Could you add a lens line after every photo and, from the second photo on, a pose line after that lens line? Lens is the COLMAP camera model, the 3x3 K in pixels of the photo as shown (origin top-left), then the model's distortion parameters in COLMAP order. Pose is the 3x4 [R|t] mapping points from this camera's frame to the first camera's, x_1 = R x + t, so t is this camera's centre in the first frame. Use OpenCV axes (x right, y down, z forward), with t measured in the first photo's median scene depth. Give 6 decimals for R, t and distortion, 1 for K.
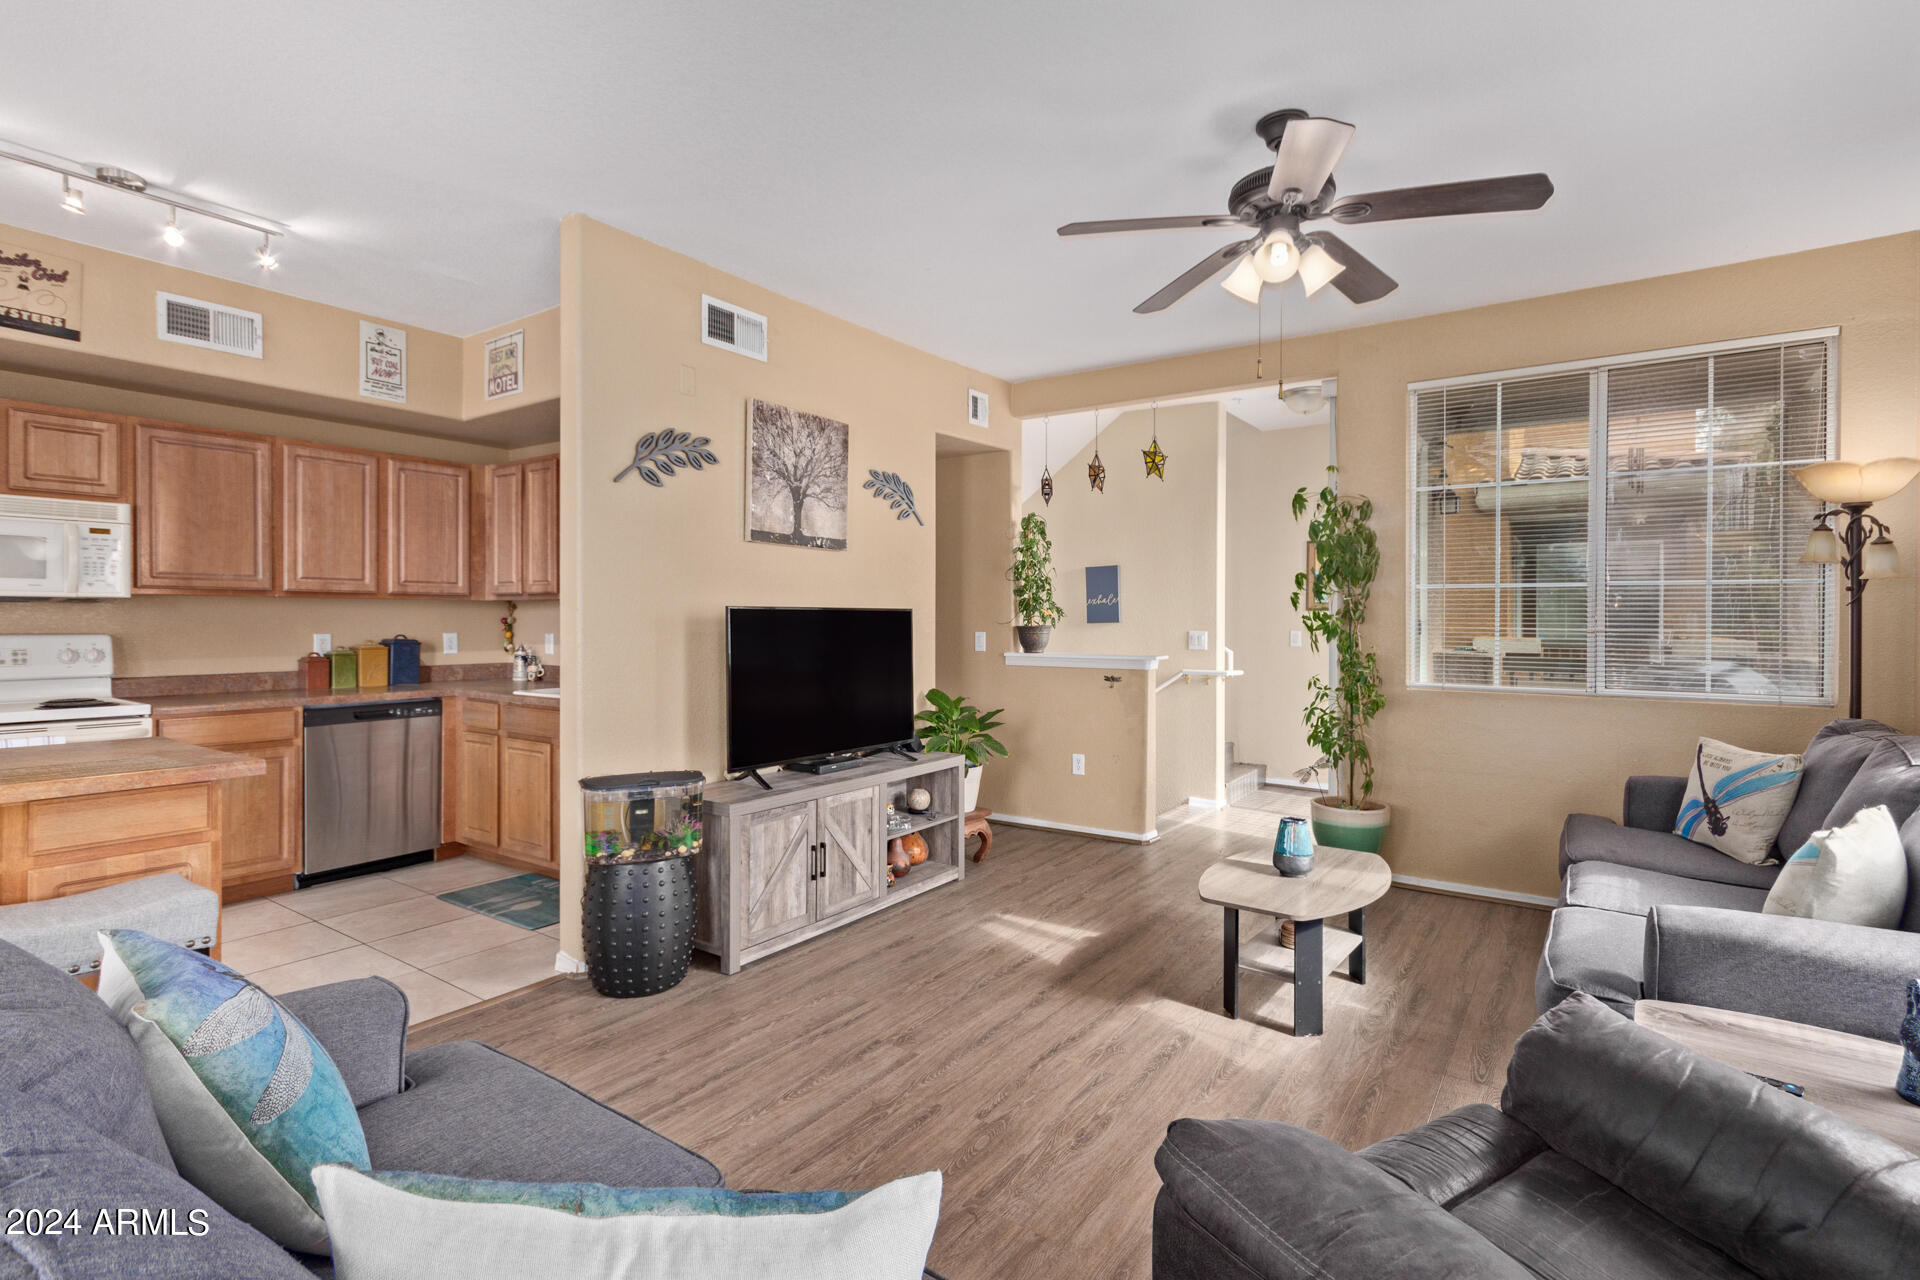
lens RADIAL K [[887.9, 0, 944.2], [0, 887.9, 624.7], [0, 0, 1]] dist [0.000932, 0.000097]
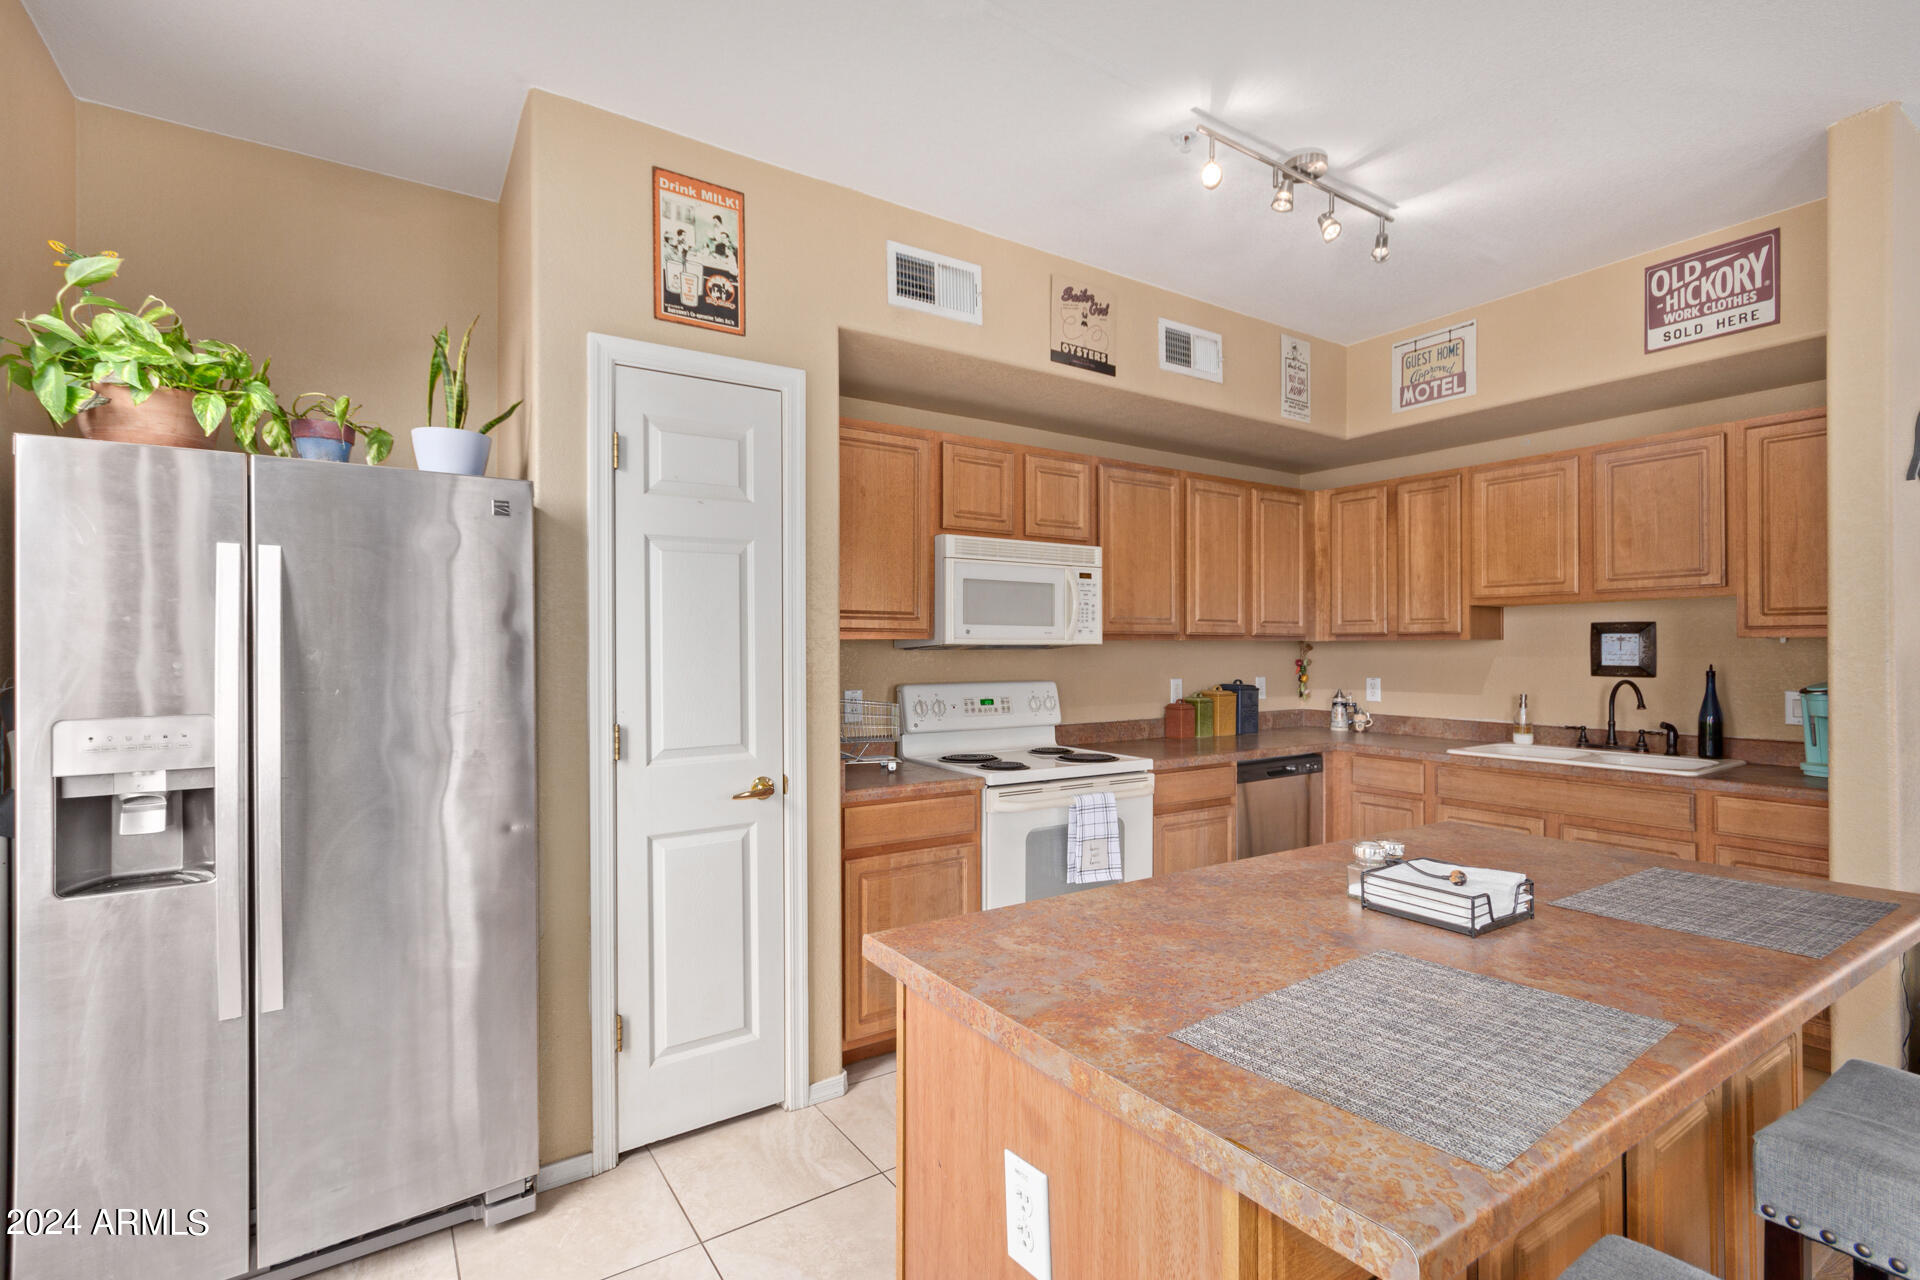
lens RADIAL K [[881.6, 0, 990.9], [0, 881.6, 646.7], [0, 0, 1]] dist [0.002948, 0.001276]
pose [[0.936607, -0.005169, -0.350344, -0.650610], [0.002239, 0.999959, -0.008766, -0.018822], [0.350375, 0.007426, 0.936580, 0.061623]]
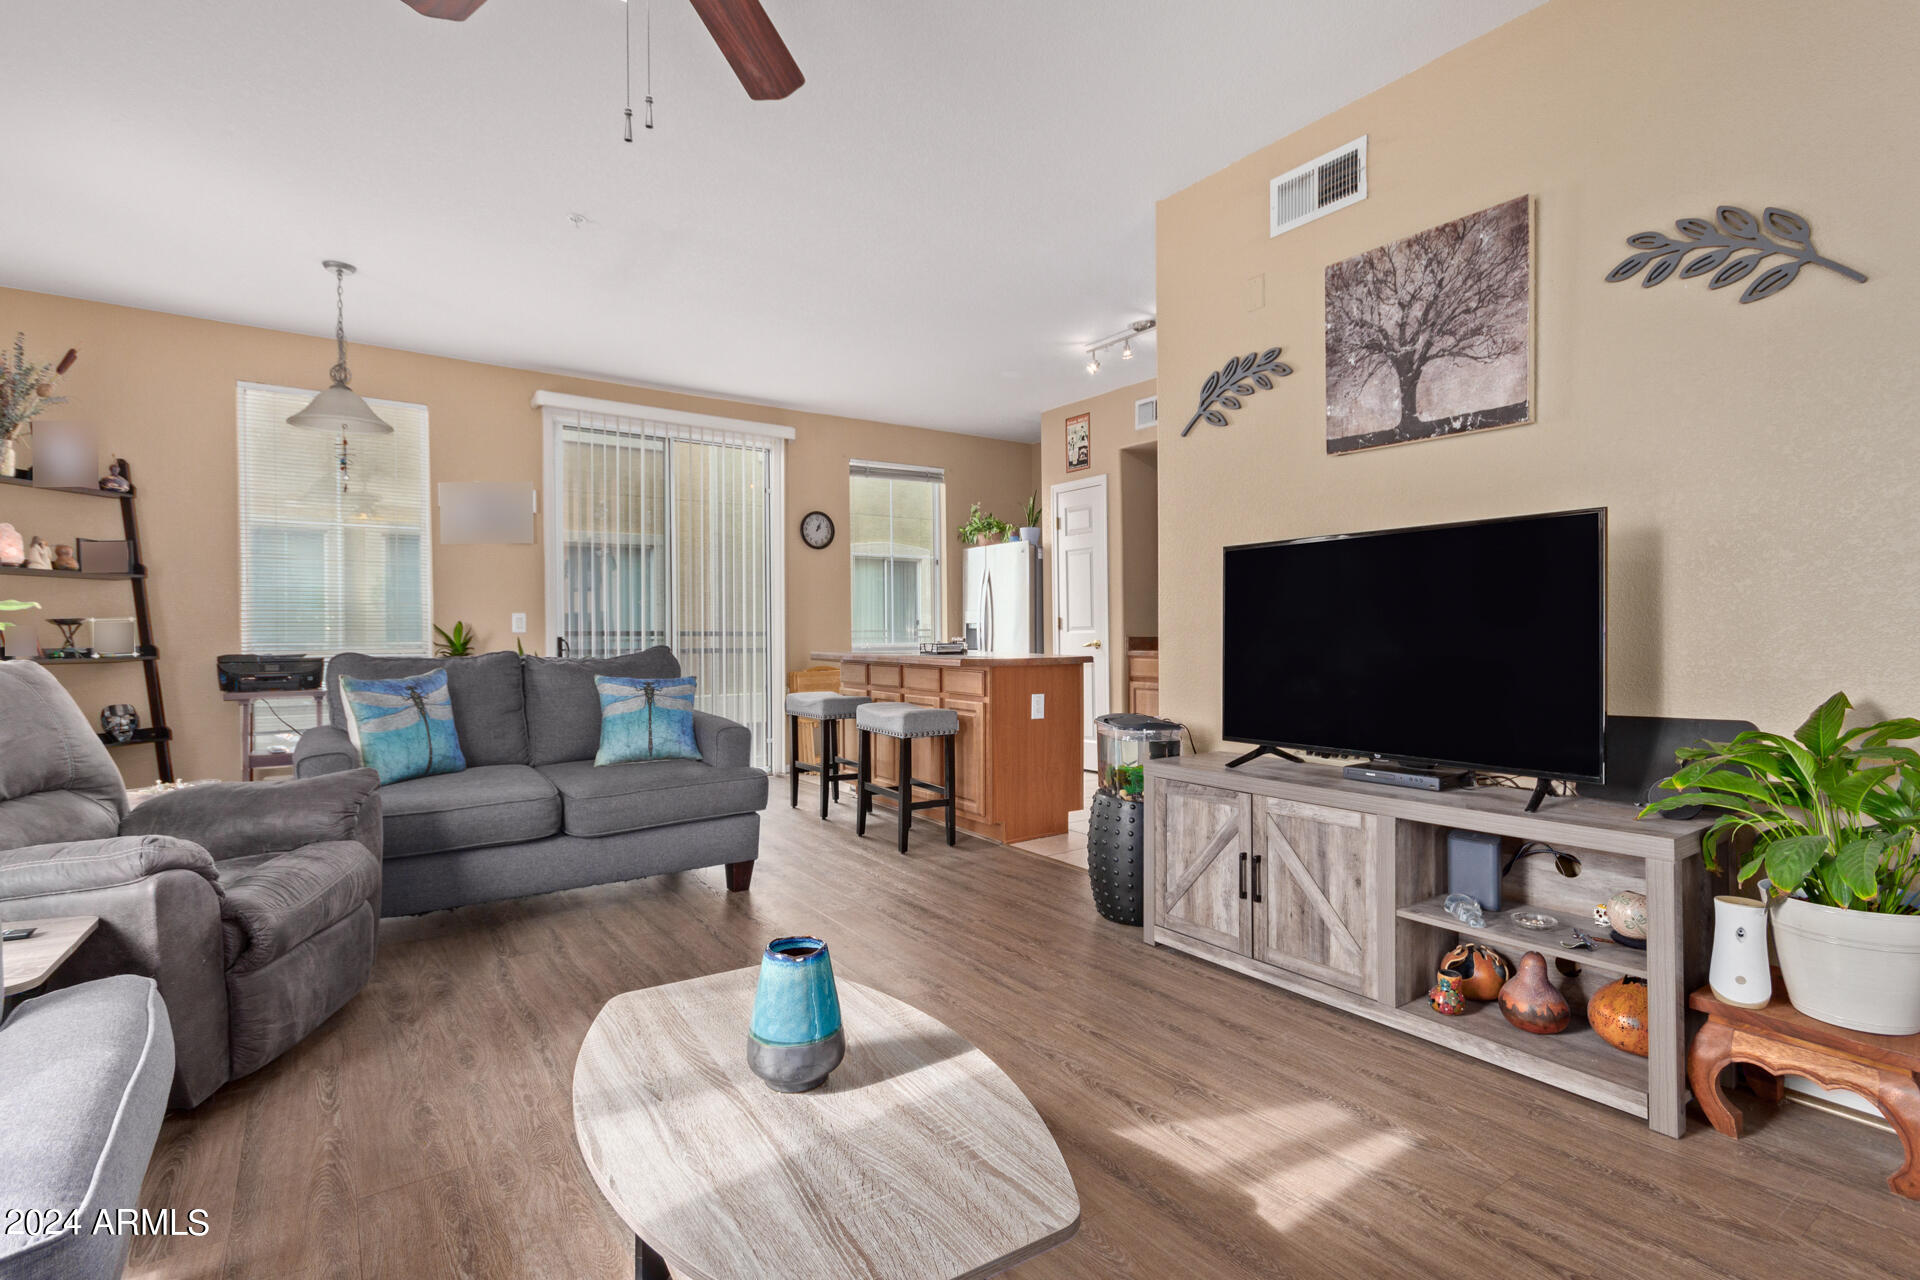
lens RADIAL K [[929.1, 0, 1012.2], [0, 929.1, 639.1], [0, 0, 1]] dist [0.000642, 0.000229]
pose [[-0.291020, 0.004229, -0.956708, 0.579825], [-0.002887, 0.999982, 0.005298, 0.055374], [0.956713, 0.004304, -0.291003, 0.907978]]
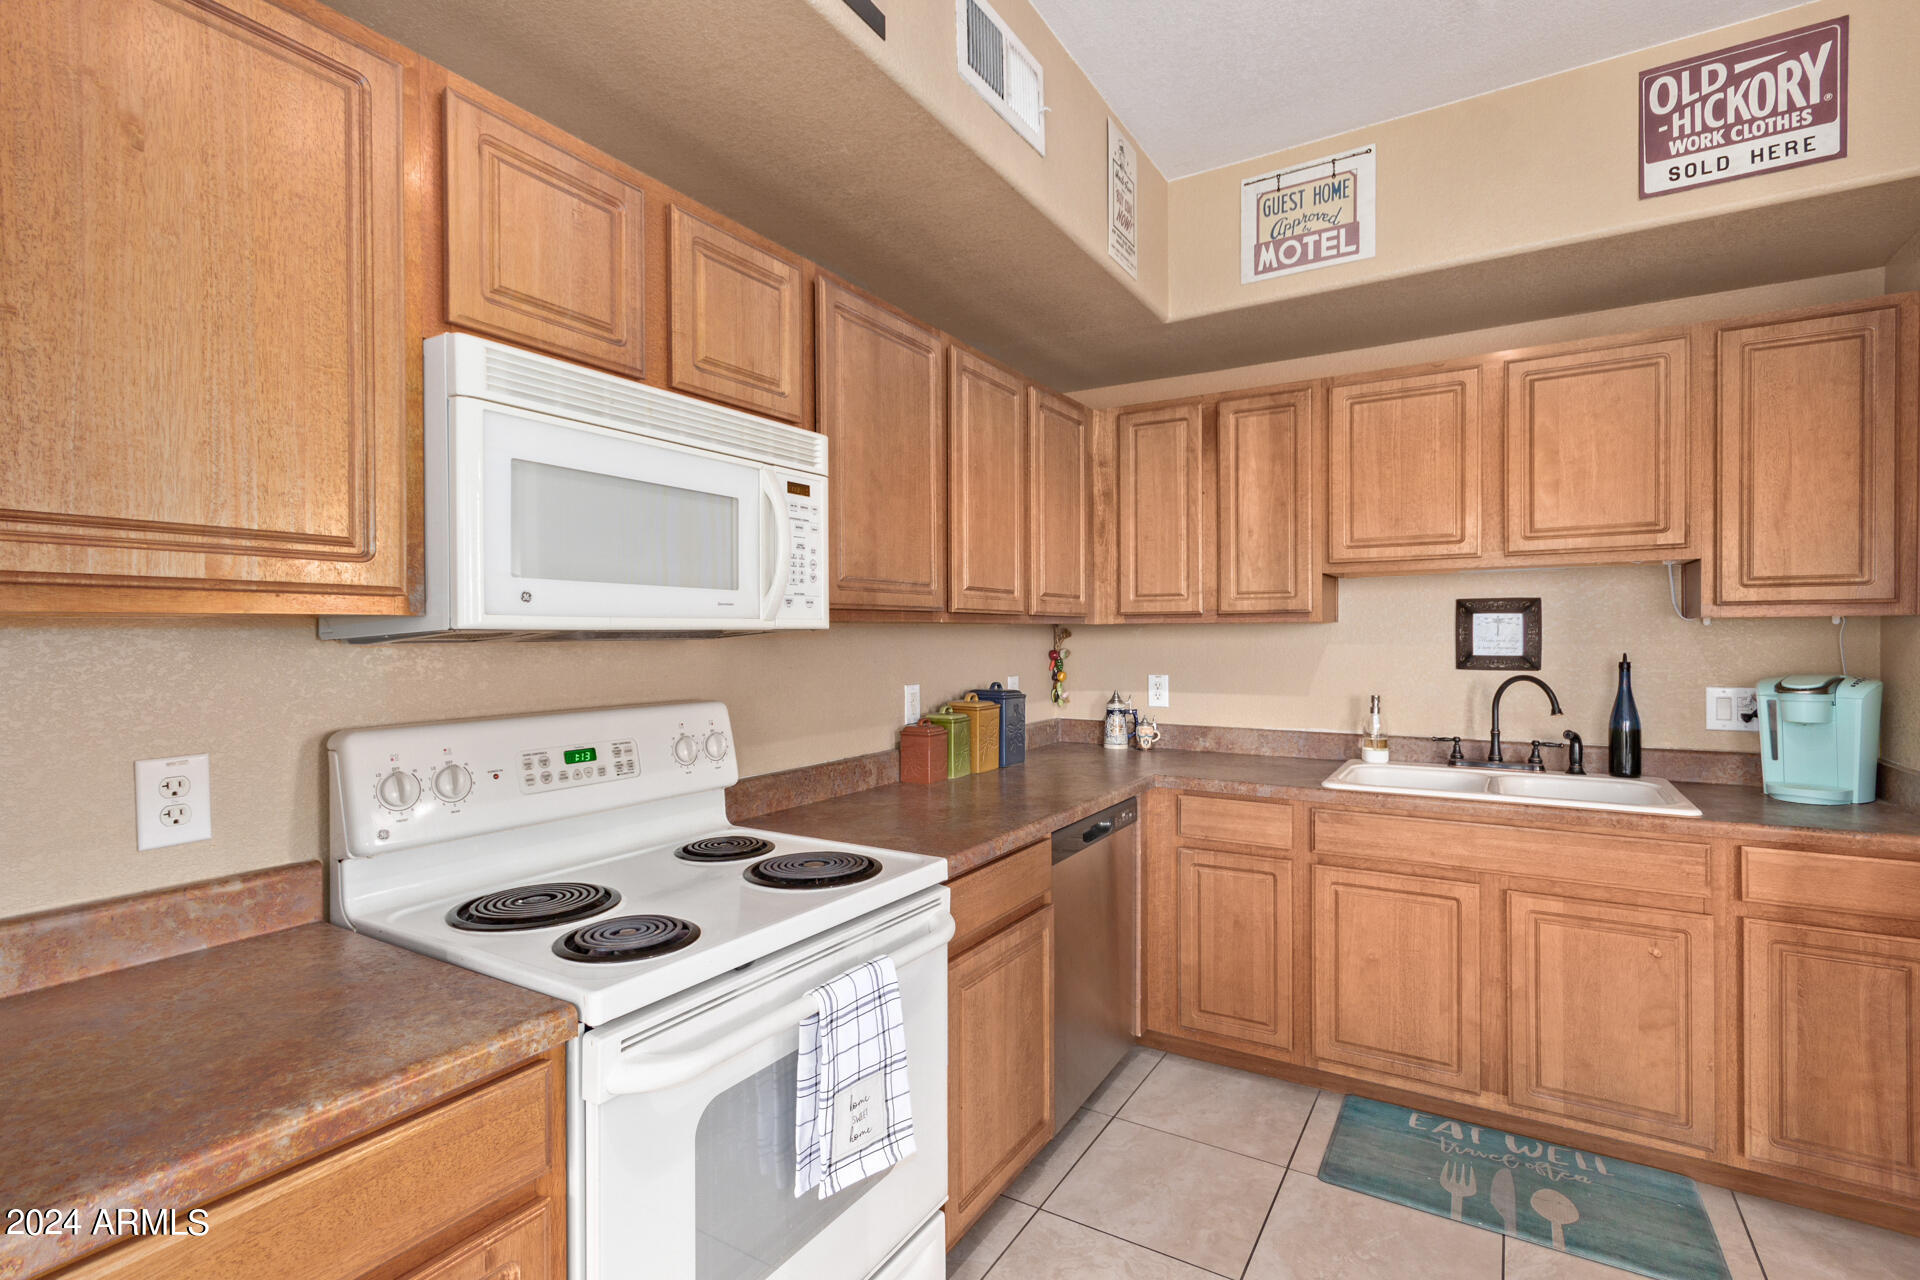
lens RADIAL K [[889.7, 0, 986.1], [0, 889.7, 642.3], [0, 0, 1]] dist [0.004486, 0.000643]
pose [[0.997675, -0.009558, 0.067484, -0.809051], [0.009325, 0.999949, 0.003765, -0.022612], [-0.067517, -0.003127, 0.997713, 0.477080]]
